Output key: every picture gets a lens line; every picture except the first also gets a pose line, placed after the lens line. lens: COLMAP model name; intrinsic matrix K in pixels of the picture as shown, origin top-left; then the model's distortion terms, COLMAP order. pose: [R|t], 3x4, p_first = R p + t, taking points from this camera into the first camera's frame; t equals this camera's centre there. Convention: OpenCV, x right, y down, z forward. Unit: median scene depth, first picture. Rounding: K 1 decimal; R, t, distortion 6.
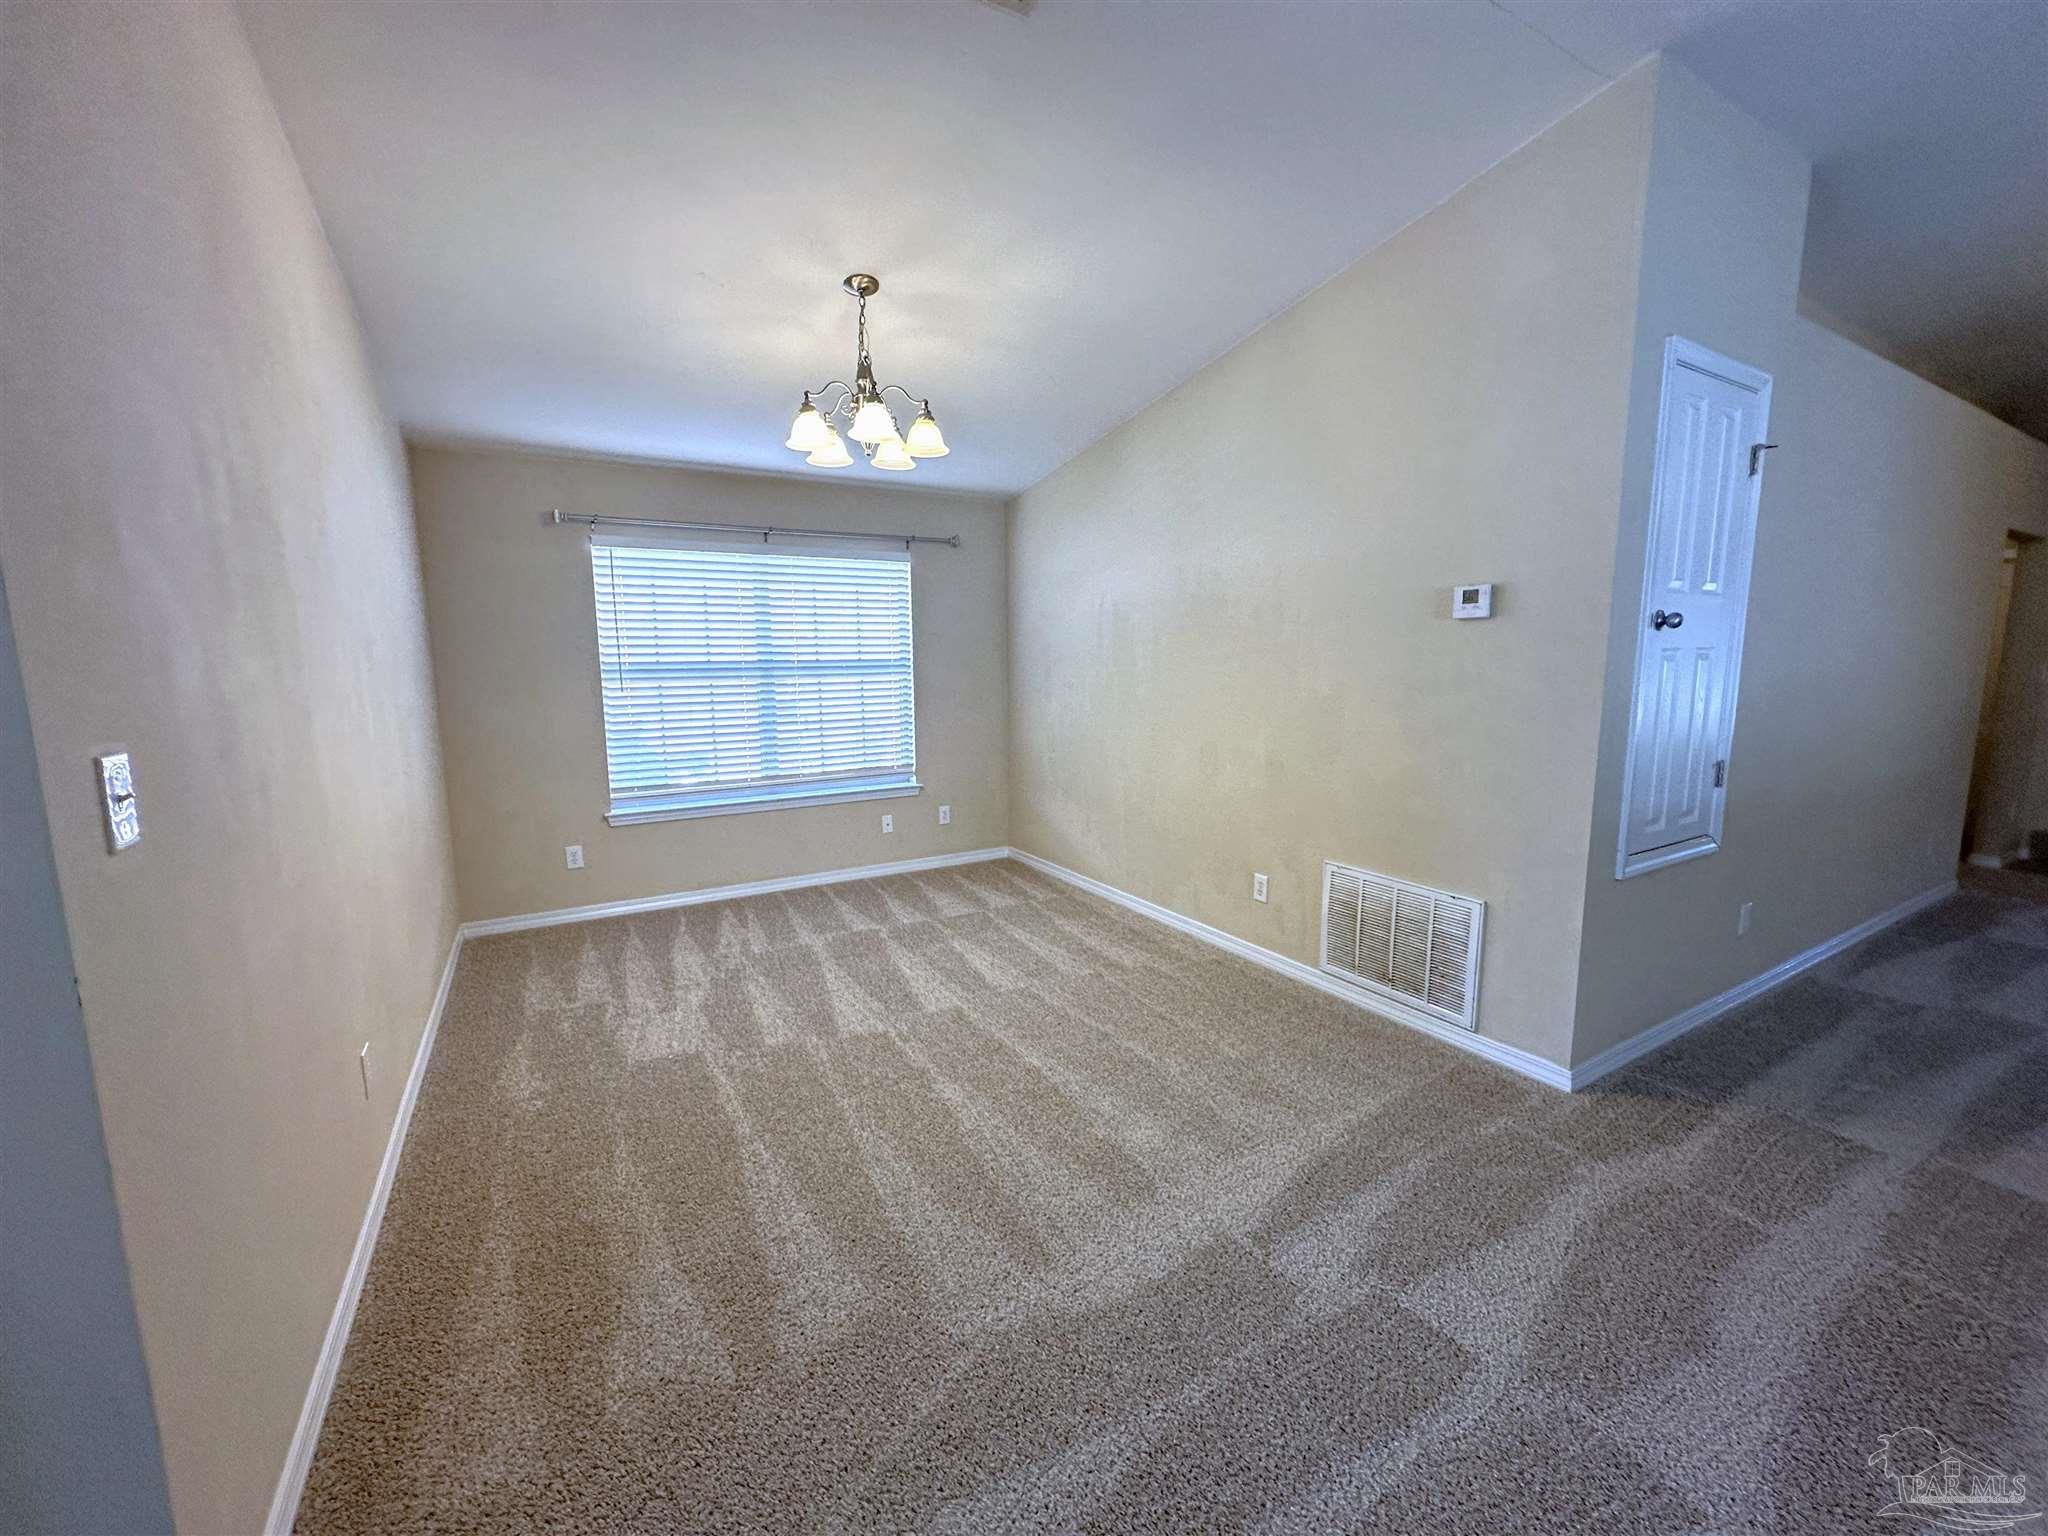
lens RADIAL K [[815.7, 0, 1020.2], [0, 815.7, 765.0], [0, 0, 1]] dist [-0.002017, 0.000114]
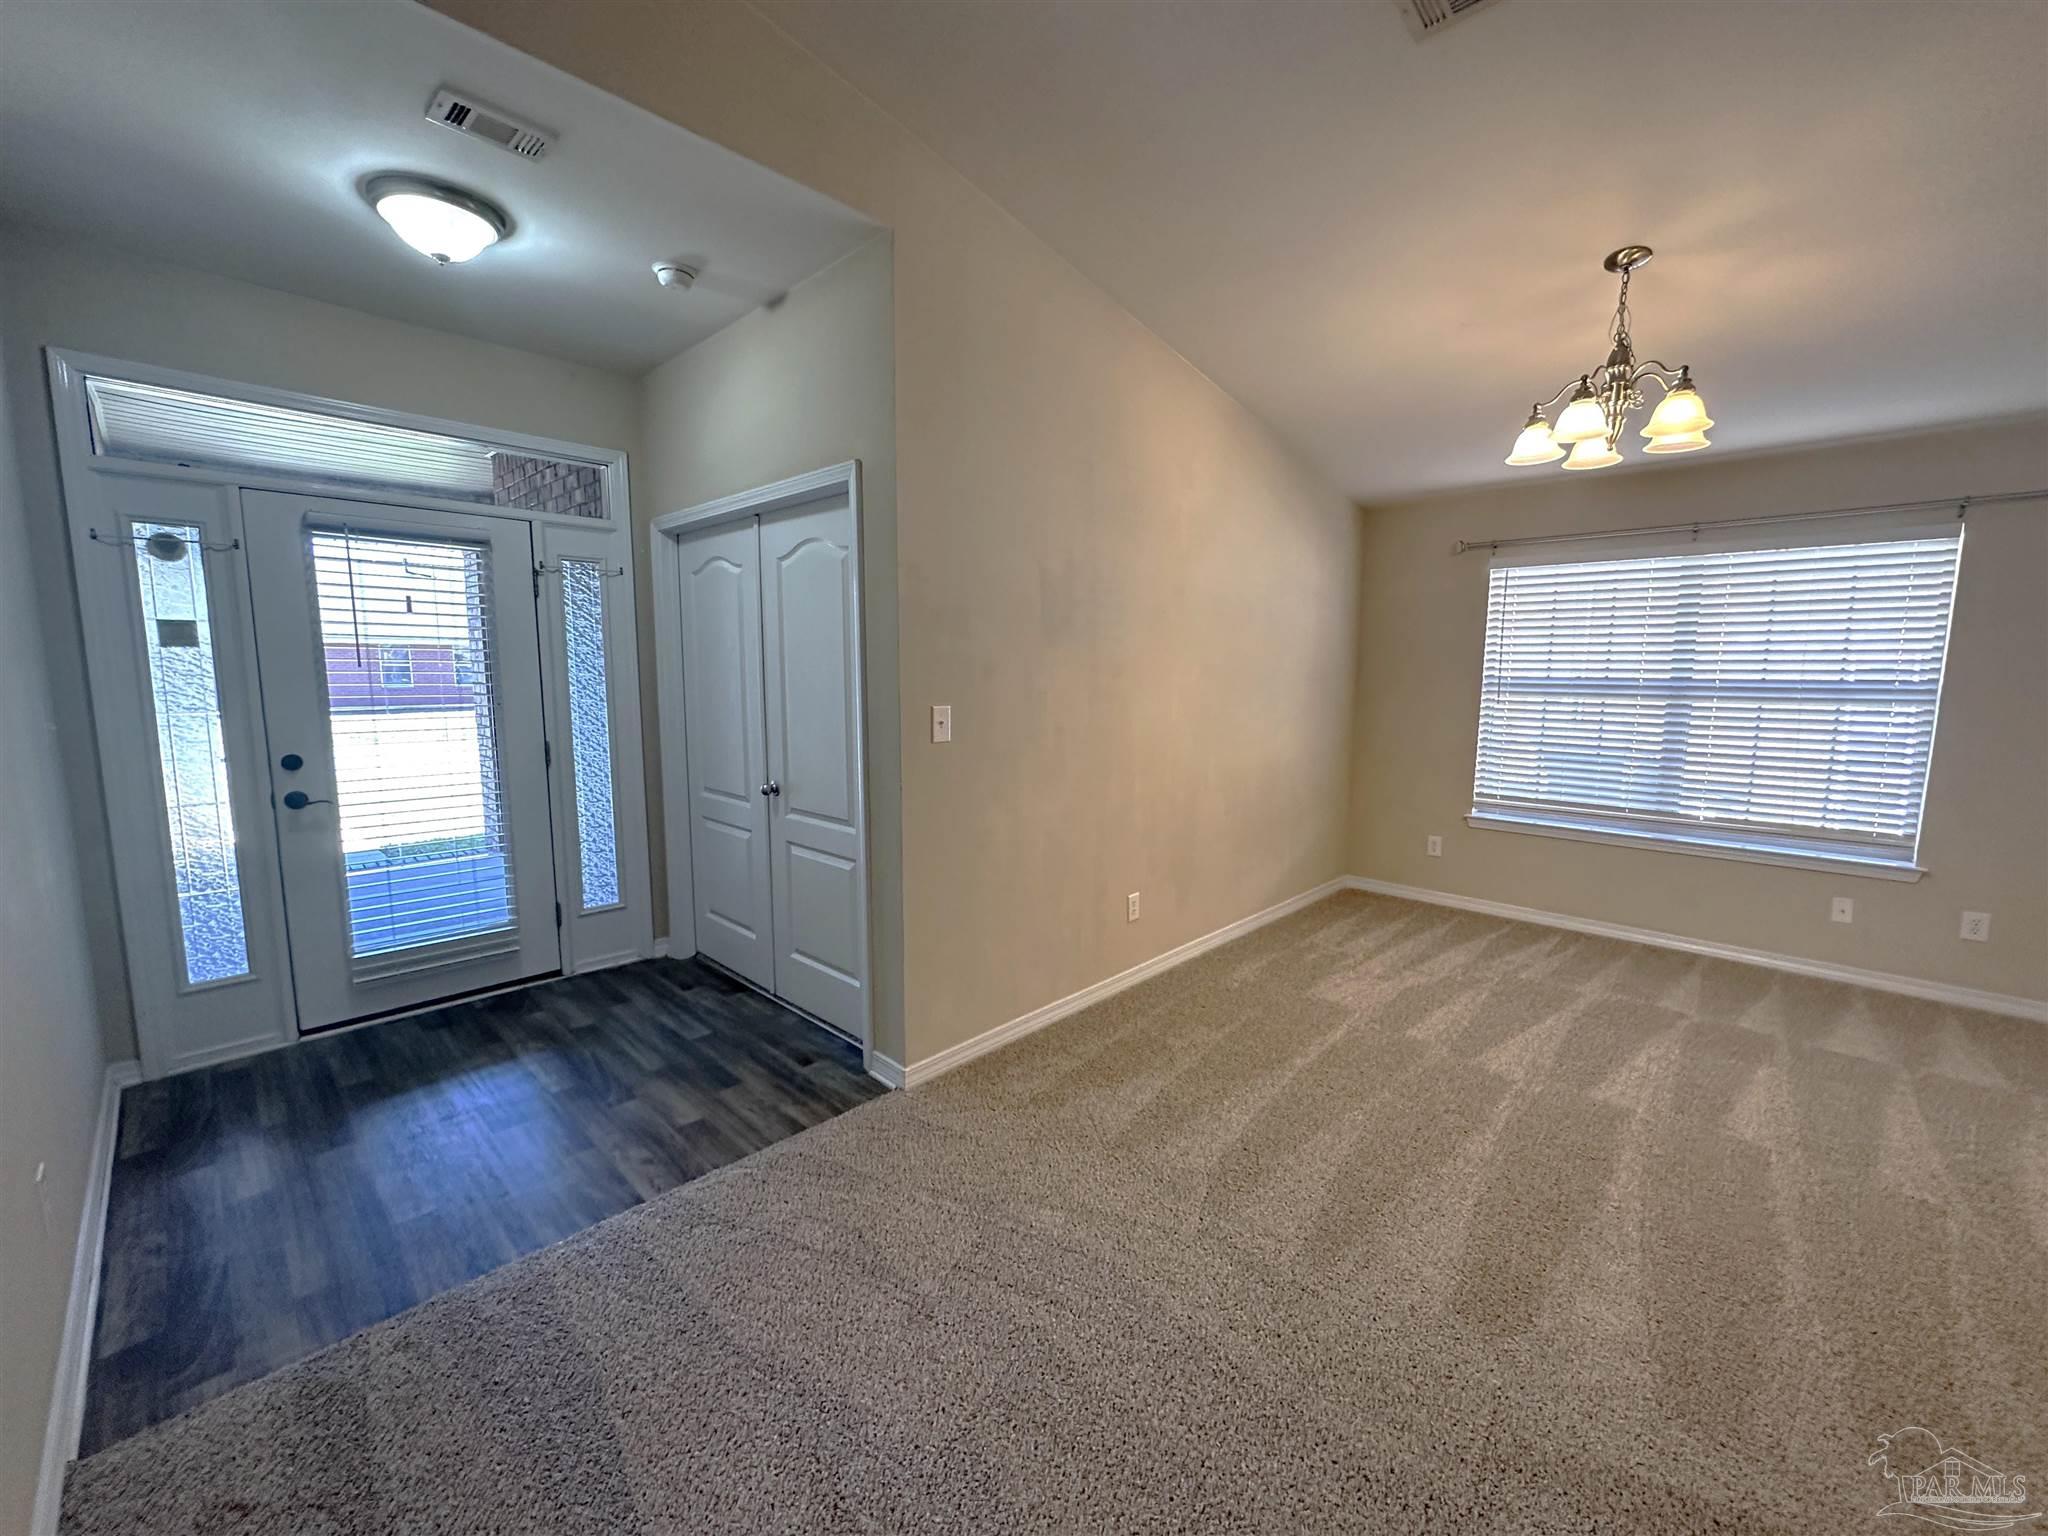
lens RADIAL K [[815.7, 0, 1038.4], [0, 815.7, 768.9], [0, 0, 1]] dist [-0.002017, 0.000114]
pose [[0.287344, 0.132222, -0.948657, 0.370148], [-0.138363, 0.985768, 0.095485, -0.026235], [0.947781, 0.103822, 0.301549, 0.126819]]
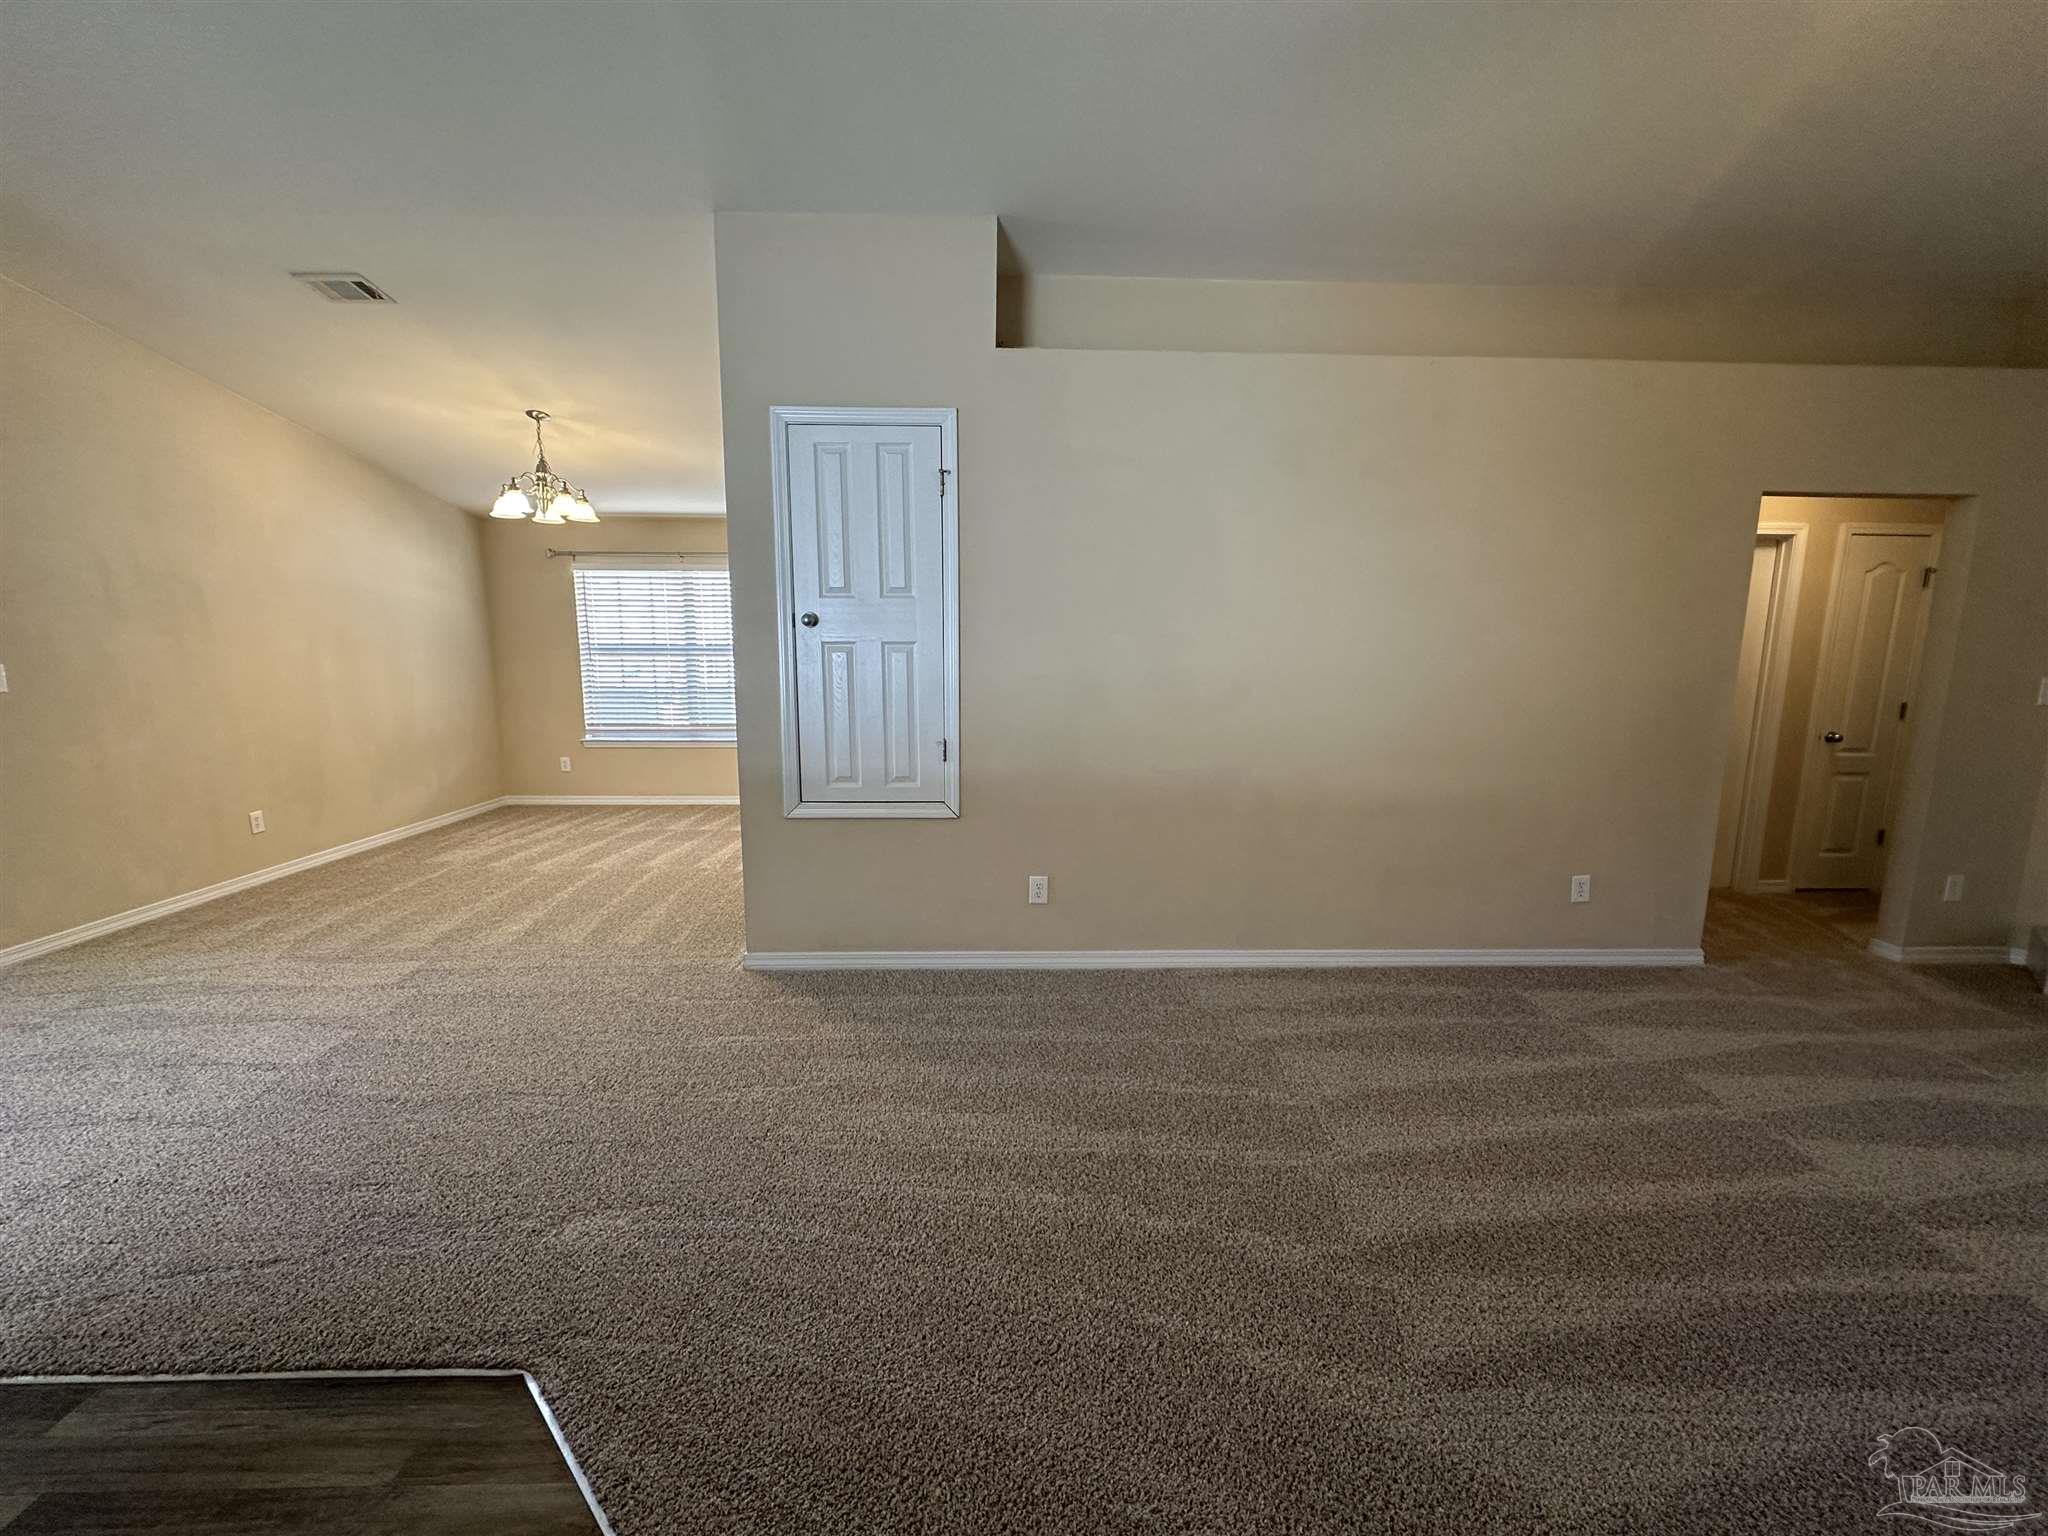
lens RADIAL K [[815.7, 0, 1027.6], [0, 815.7, 768.4], [0, 0, 1]] dist [-0.002017, 0.000114]
pose [[0.876849, 0.086492, -0.472921, 1.048452], [-0.077408, 0.996249, 0.038681, -0.012292], [0.474493, 0.002691, 0.880255, 0.016191]]
